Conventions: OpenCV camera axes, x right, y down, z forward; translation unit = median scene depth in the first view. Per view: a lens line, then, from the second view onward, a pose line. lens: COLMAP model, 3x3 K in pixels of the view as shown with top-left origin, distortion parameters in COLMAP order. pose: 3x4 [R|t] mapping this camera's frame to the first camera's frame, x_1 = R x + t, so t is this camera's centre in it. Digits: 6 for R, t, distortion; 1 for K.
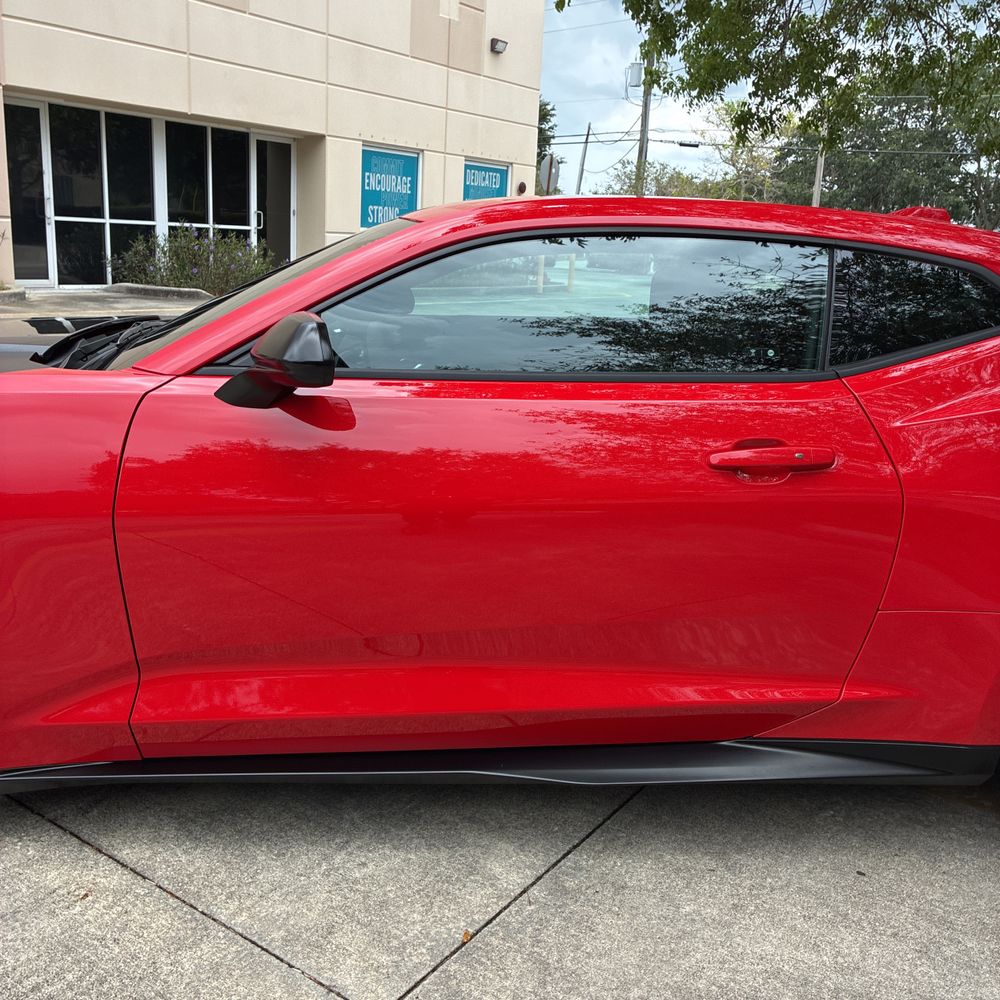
lens RADIAL K [[1013.9, 0, 508.8], [0, 1013.9, 486.9], [0, 0, 1]] dist [0.018482, 0.000000]
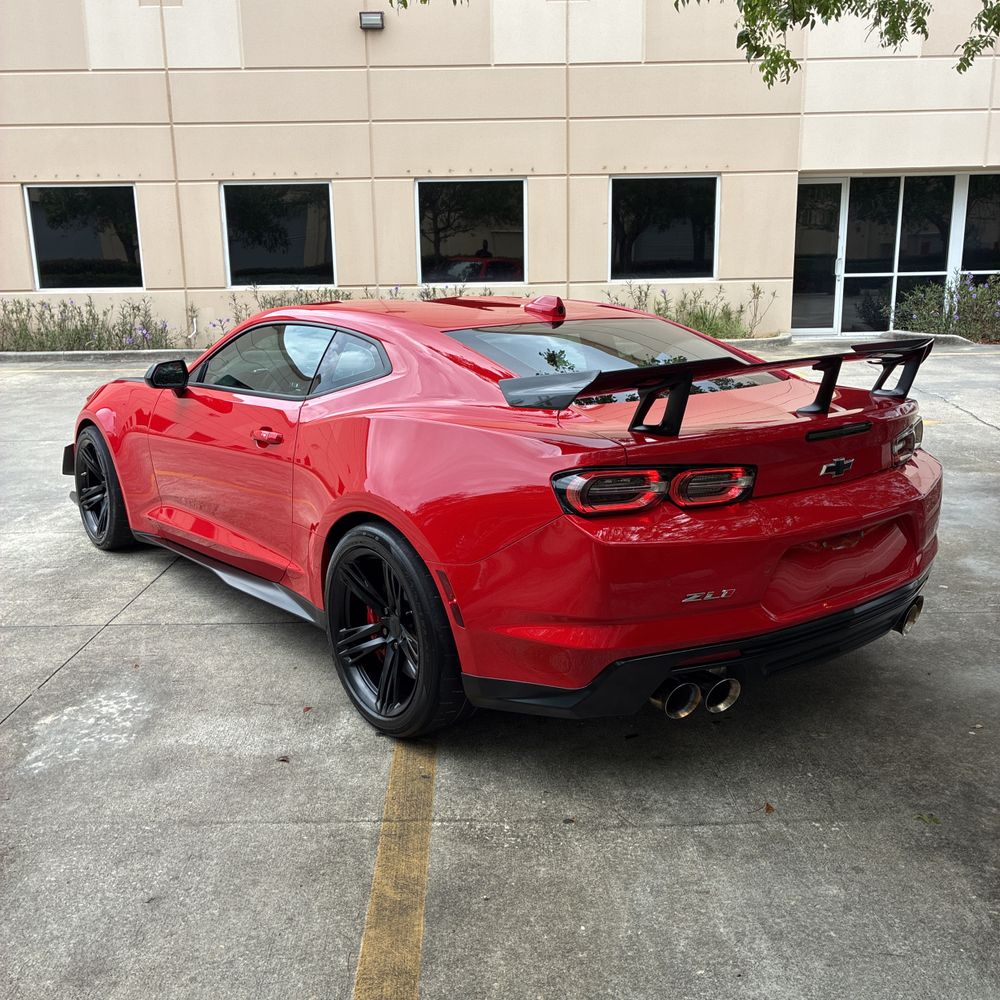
lens RADIAL K [[1013.9, 0, 501.6], [0, 1013.9, 508.3], [0, 0, 1]] dist [0.018482, 0.000000]
pose [[0.573353, 0.138073, -0.807590, 0.285643], [-0.152436, 0.986464, 0.060432, -0.011272], [0.805003, 0.088457, 0.586639, 0.026327]]
